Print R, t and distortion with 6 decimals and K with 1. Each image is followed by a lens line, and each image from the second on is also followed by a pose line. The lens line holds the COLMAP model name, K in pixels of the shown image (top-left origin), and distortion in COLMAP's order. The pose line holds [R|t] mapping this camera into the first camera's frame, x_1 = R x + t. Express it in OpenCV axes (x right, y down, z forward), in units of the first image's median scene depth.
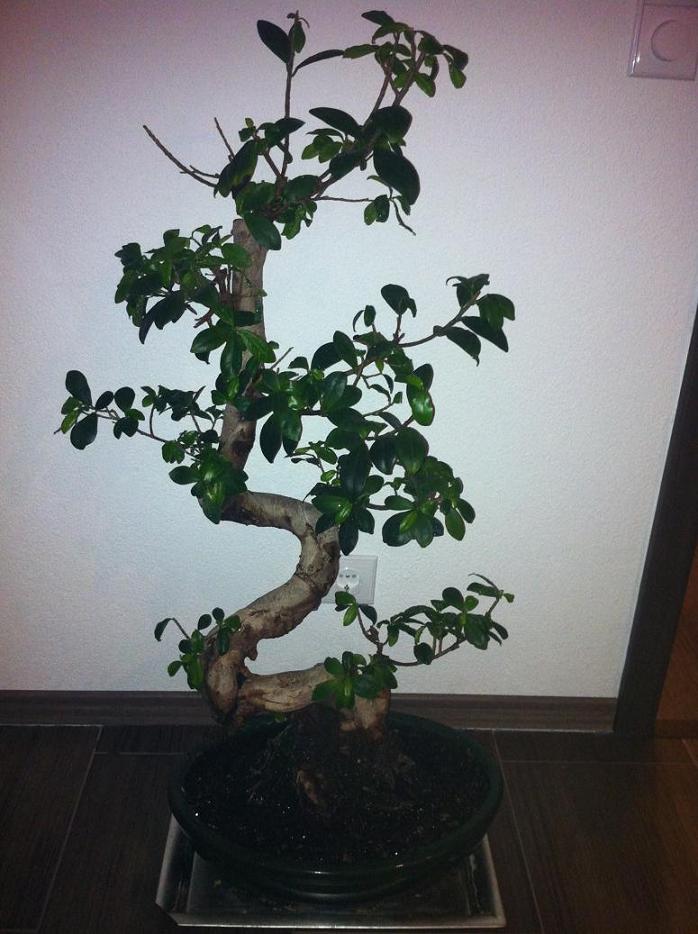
lens RADIAL K [[872.9, 0, 349.0], [0, 872.9, 467.0], [0, 0, 1]] dist [0.081675, -0.266313]
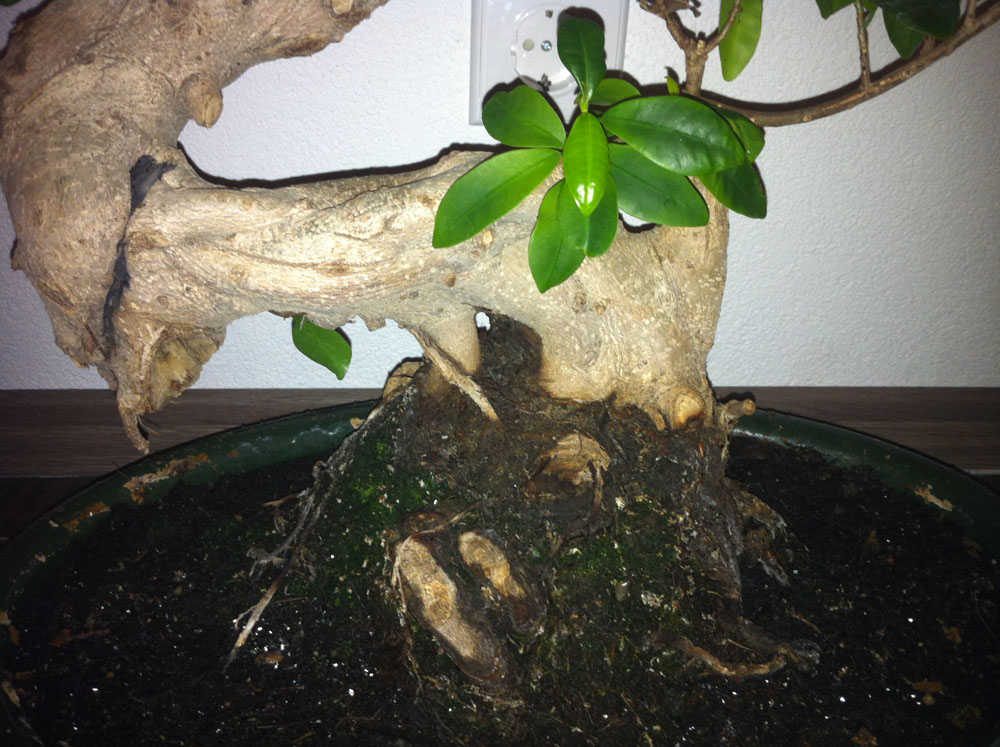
lens RADIAL K [[934.6, 0, 500.0], [0, 934.6, 373.5], [0, 0, 1]] dist [0.081675, -0.266313]
pose [[0.999562, -0.026233, -0.013668, -0.021386], [0.027232, 0.996509, 0.078913, 0.274557], [0.011550, -0.079251, 0.996788, 0.722004]]
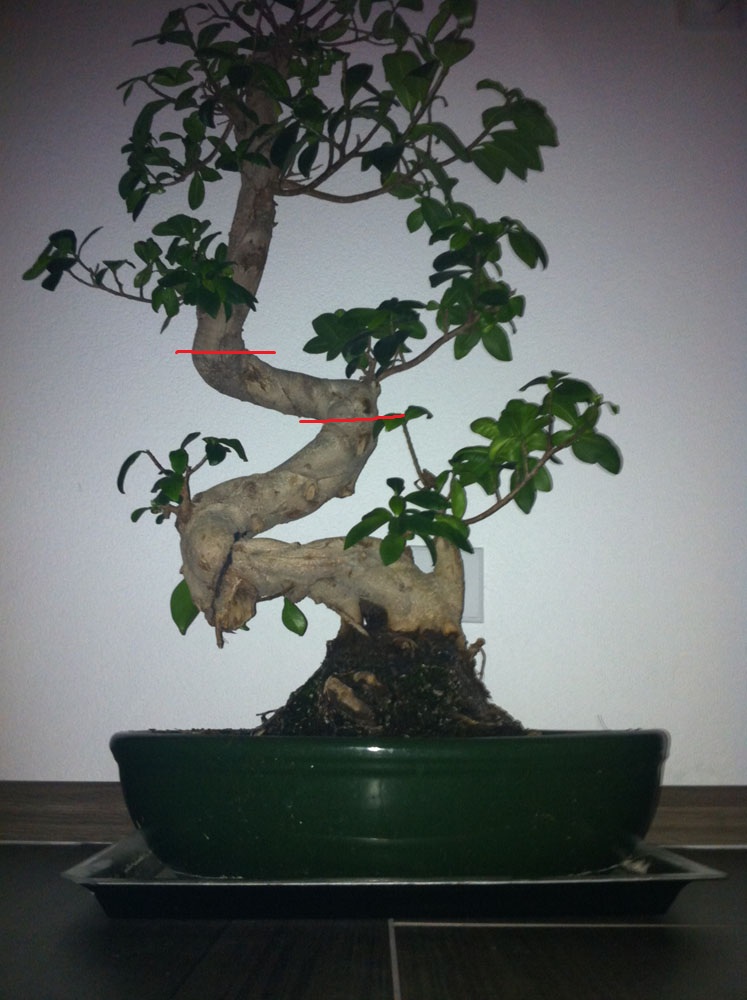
lens RADIAL K [[934.6, 0, 373.5], [0, 934.6, 500.0], [0, 0, 1]] dist [0.081675, -0.266313]
pose [[0.998696, -0.050478, 0.007680, -0.023779], [0.045180, 0.803577, -0.593484, 0.642550], [0.023786, 0.593056, 0.804809, 0.399674]]
